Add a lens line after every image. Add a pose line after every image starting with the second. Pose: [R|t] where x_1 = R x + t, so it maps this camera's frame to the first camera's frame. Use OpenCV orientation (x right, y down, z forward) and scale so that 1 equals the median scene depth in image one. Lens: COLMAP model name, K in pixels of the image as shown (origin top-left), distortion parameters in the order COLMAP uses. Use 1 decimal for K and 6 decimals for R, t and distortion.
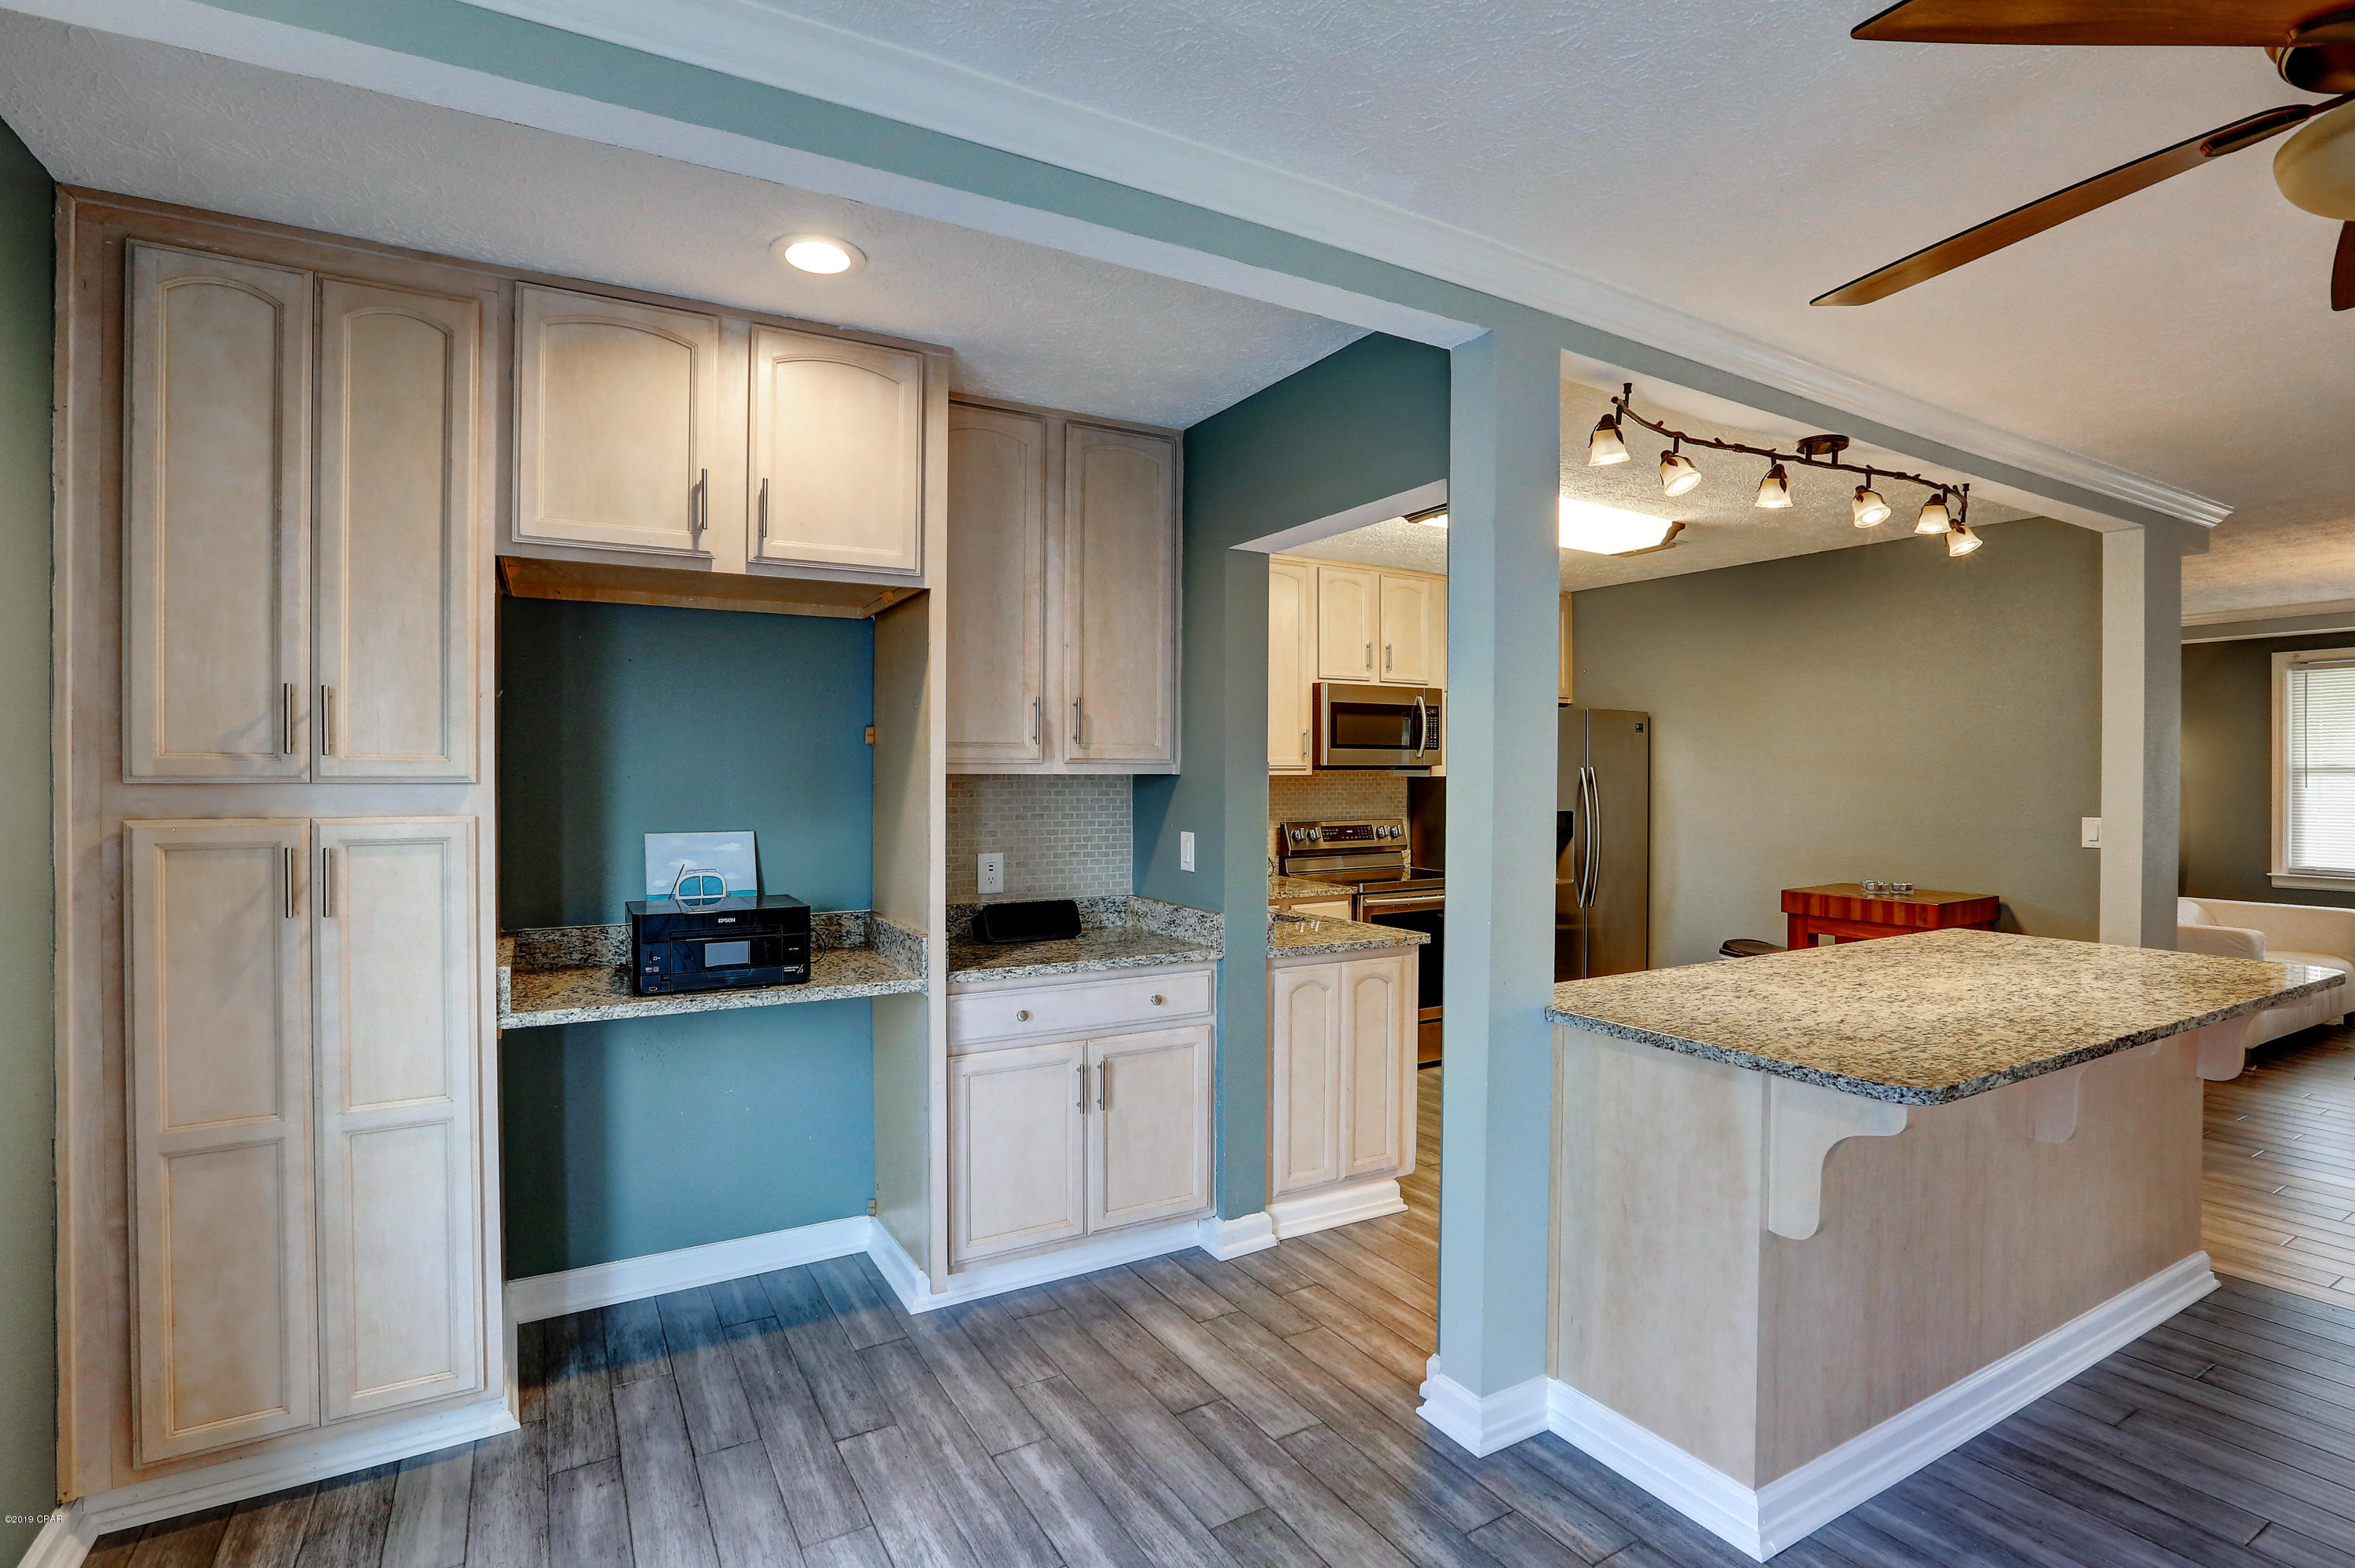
lens RADIAL K [[1106.5, 0, 1177.5], [0, 1106.5, 784.0], [0, 0, 1]] dist [-0.021082, 0.000046]
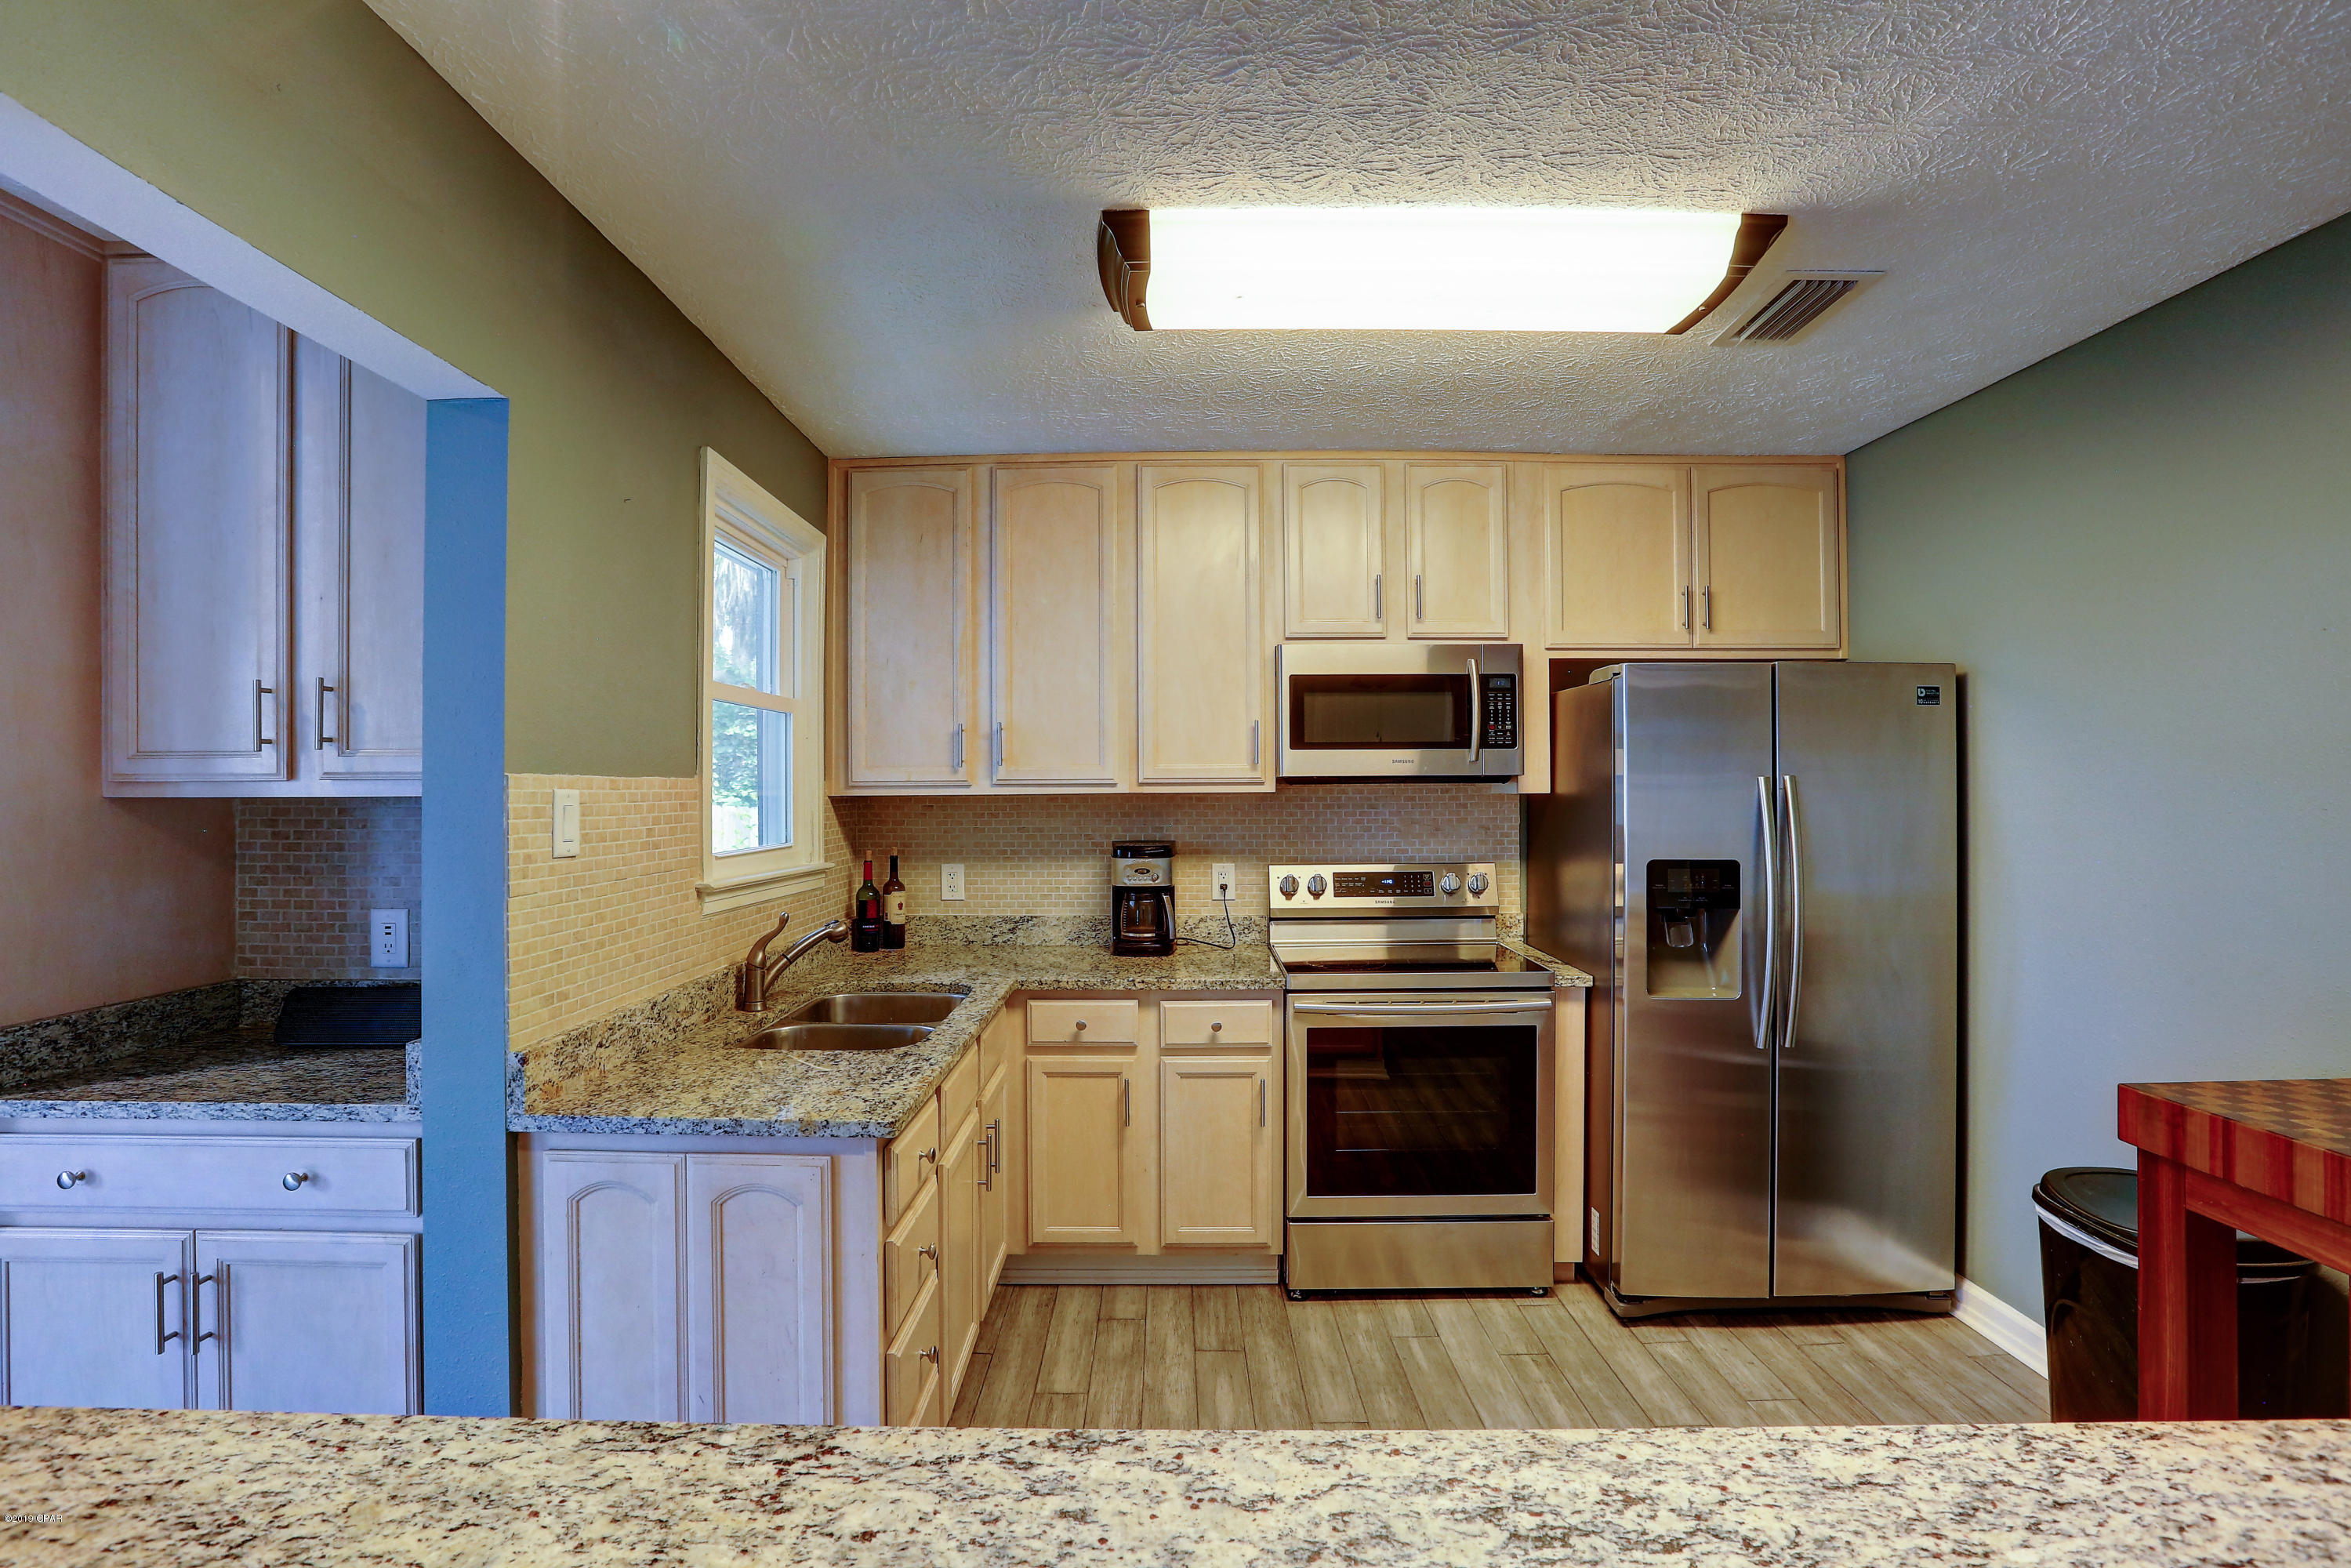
lens RADIAL K [[1071.9, 0, 1171.2], [0, 1071.9, 779.9], [0, 0, 1]] dist [-0.058367, 0.023781]
pose [[0.862311, -0.009401, -0.506292, 0.640222], [0.000893, 0.999854, -0.017046, -0.007639], [0.506378, 0.014247, 0.862194, 0.731256]]
